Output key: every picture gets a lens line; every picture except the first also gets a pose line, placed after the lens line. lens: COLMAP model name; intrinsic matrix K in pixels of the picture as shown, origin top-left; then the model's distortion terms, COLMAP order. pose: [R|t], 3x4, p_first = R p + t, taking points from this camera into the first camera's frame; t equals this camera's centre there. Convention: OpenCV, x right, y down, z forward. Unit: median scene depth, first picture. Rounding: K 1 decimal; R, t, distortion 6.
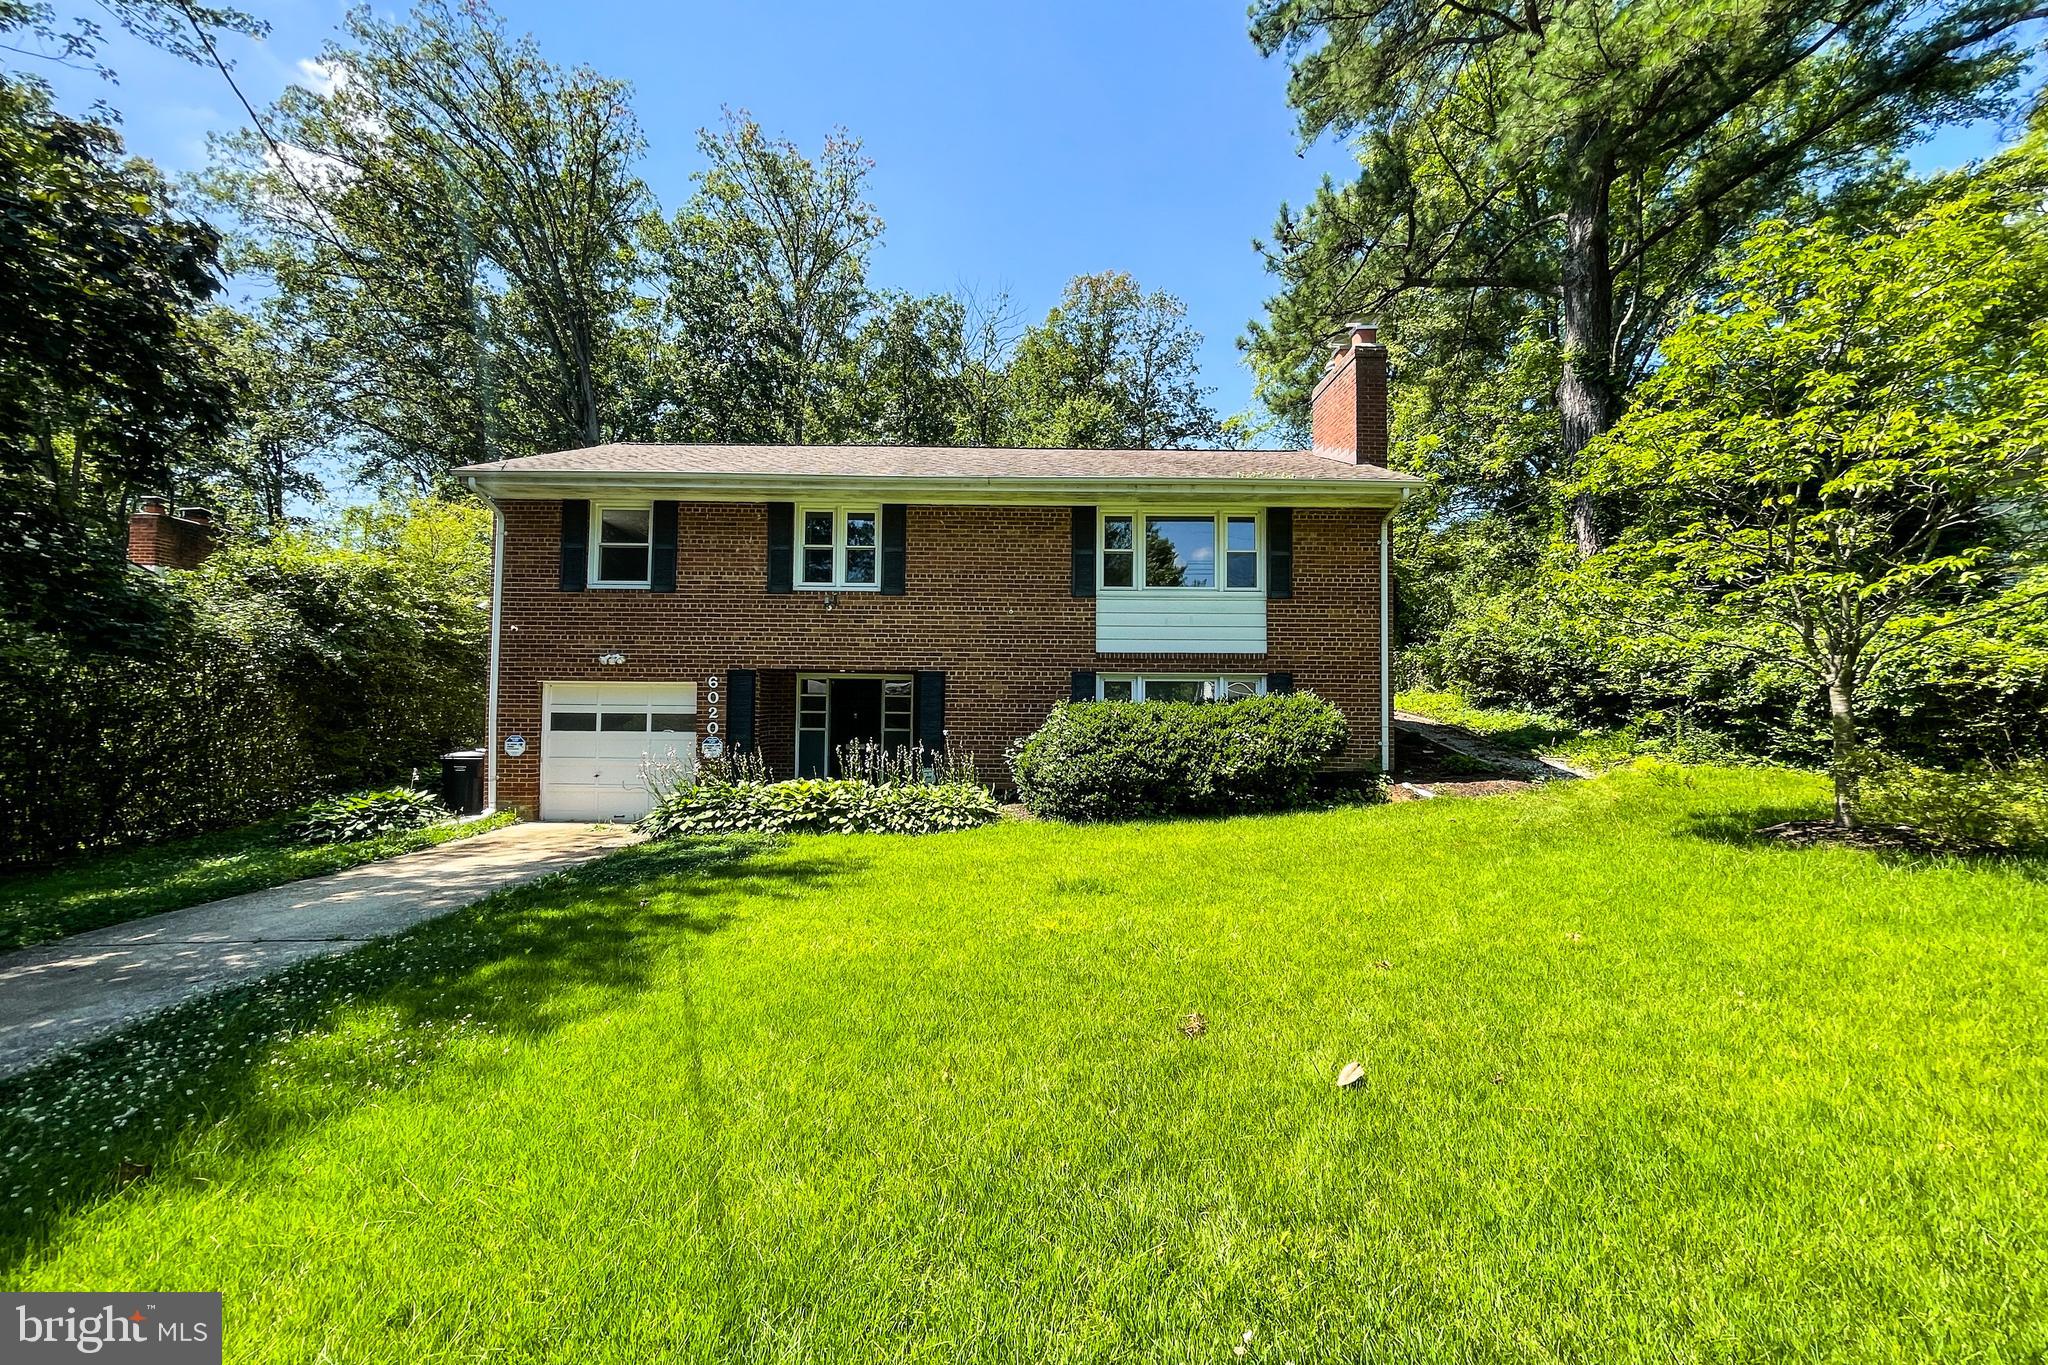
lens RADIAL K [[839.7, 0, 1024.0], [0, 839.7, 682.5], [0, 0, 1]] dist [-0.002753, -0.000940]
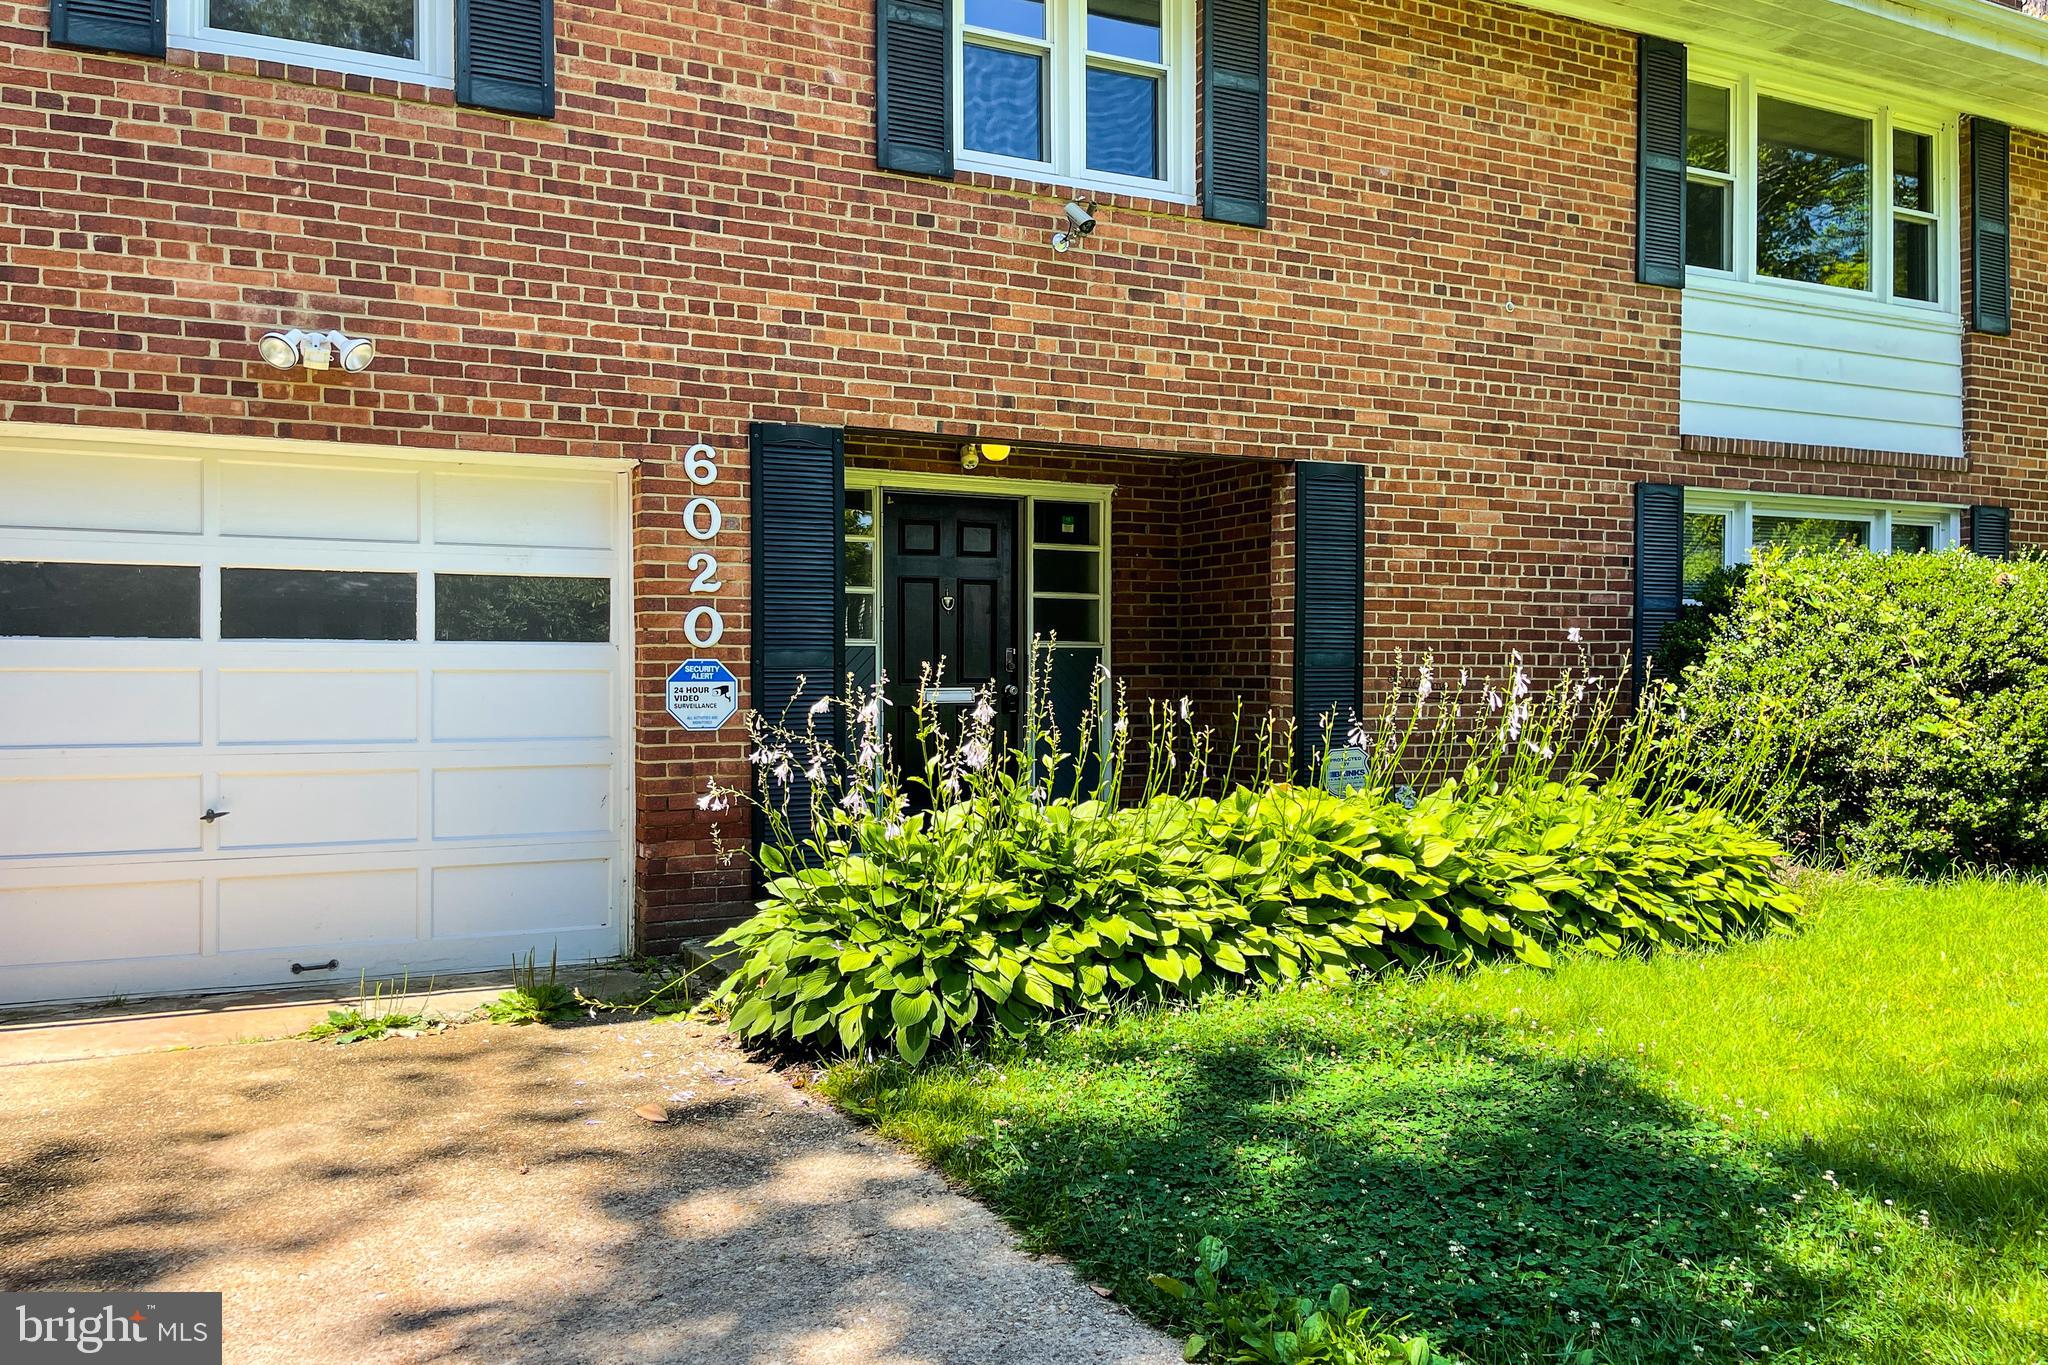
lens RADIAL K [[1565.4, 0, 1019.8], [0, 1565.4, 680.8], [0, 0, 1]] dist [0.059779, -0.051957]
pose [[0.905602, -0.009625, 0.424019, -0.496795], [-0.011001, 0.998873, 0.046170, 0.046555], [-0.423985, -0.046476, 0.904476, 0.475098]]
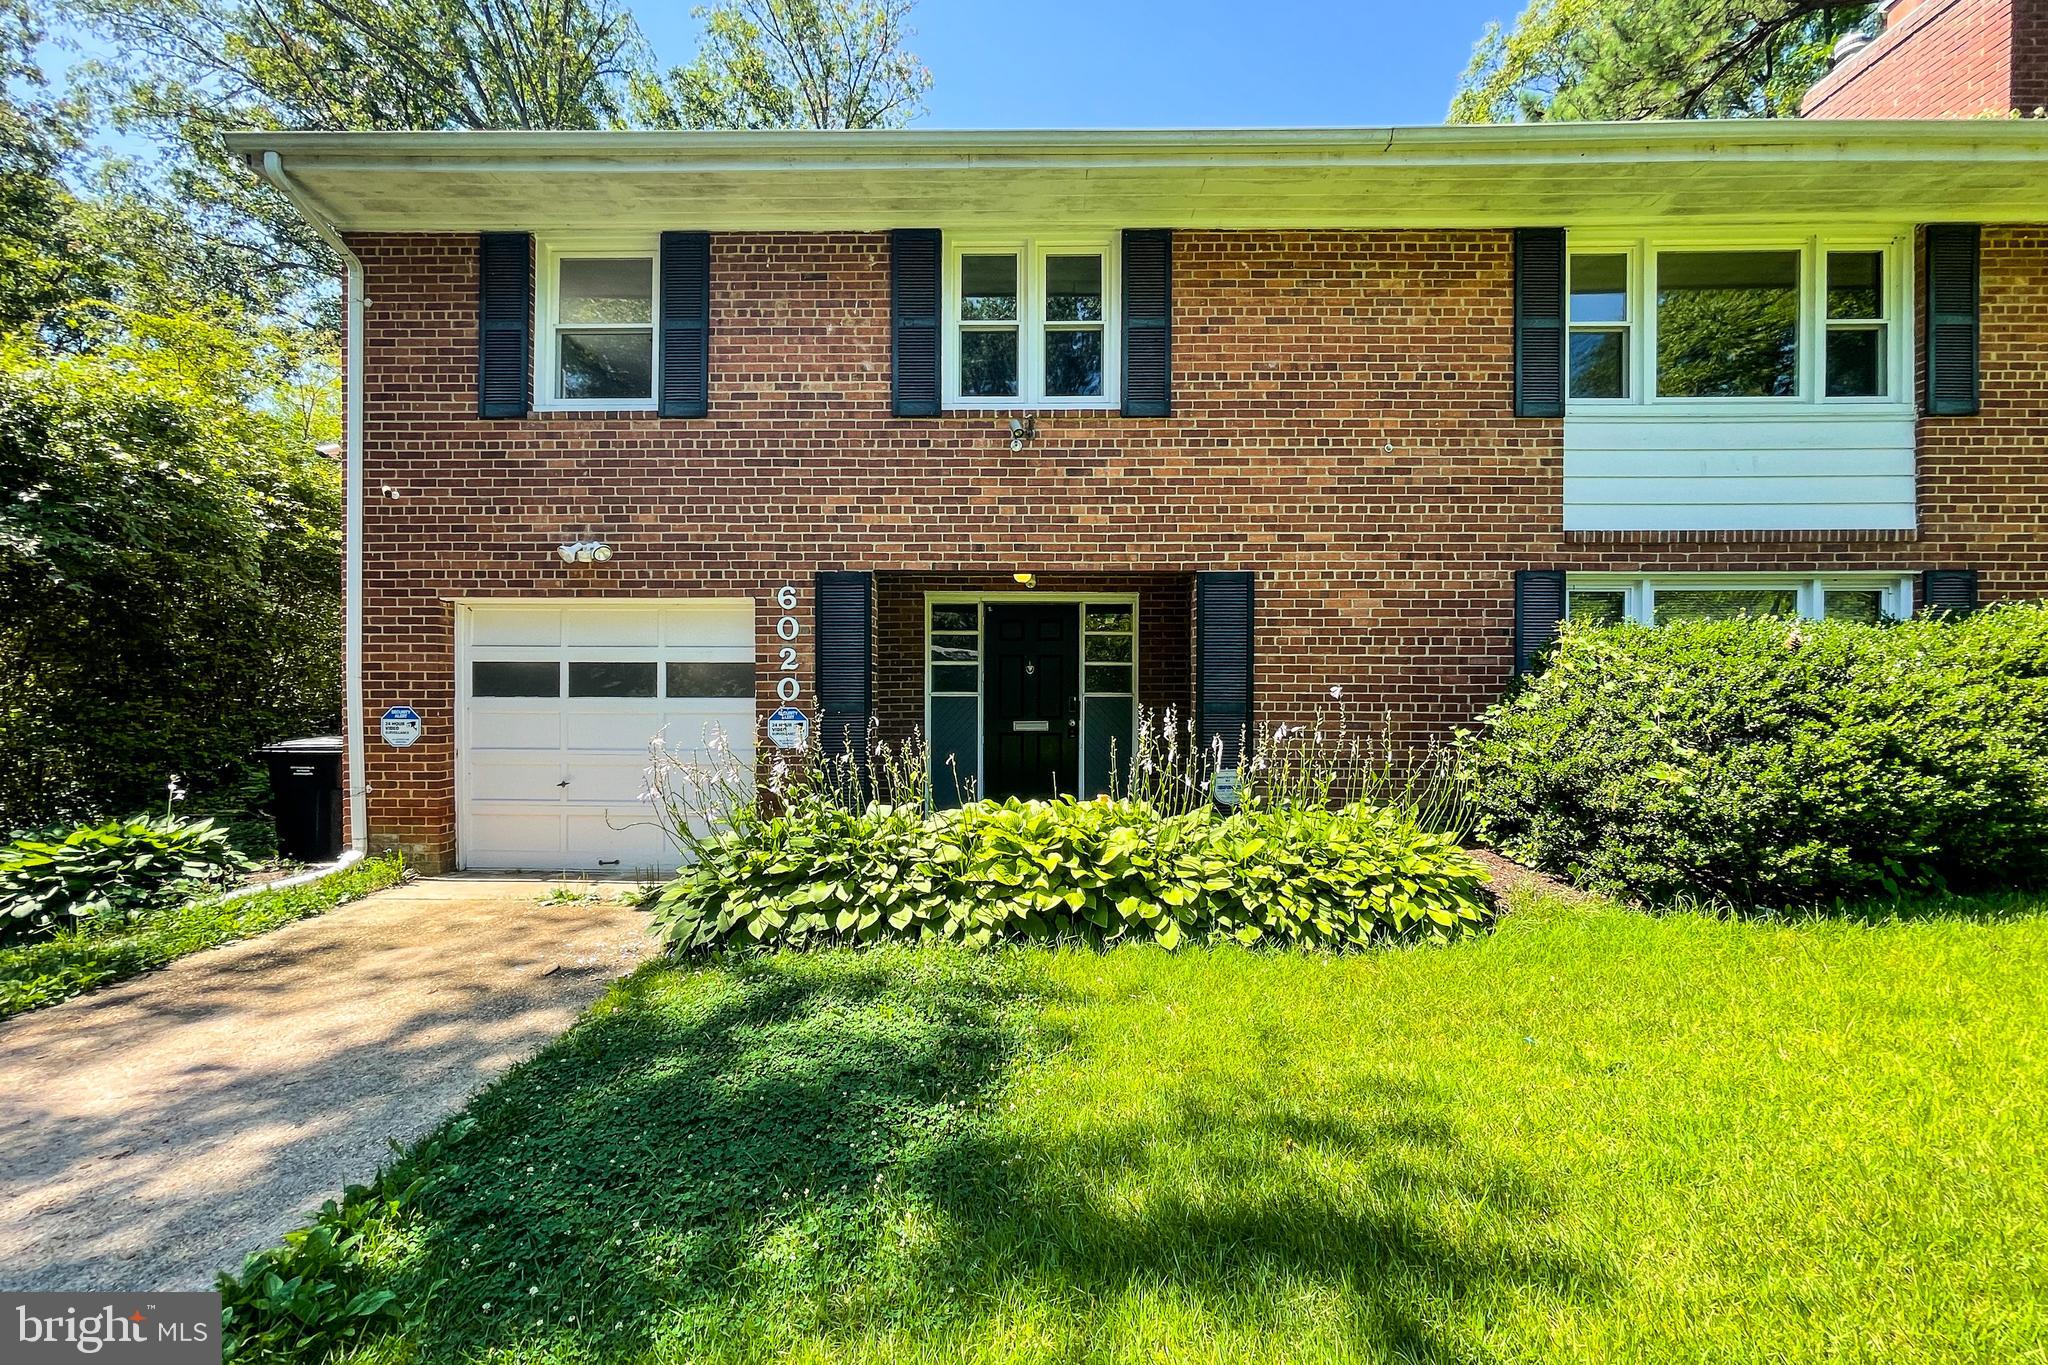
lens RADIAL K [[861.1, 0, 1010.9], [0, 861.1, 703.0], [0, 0, 1]] dist [0.001696, -0.000046]
pose [[0.999529, -0.004561, -0.030353, -0.222231], [0.006021, 0.998819, 0.048204, 0.038173], [0.030097, -0.048364, 0.998376, 0.490025]]
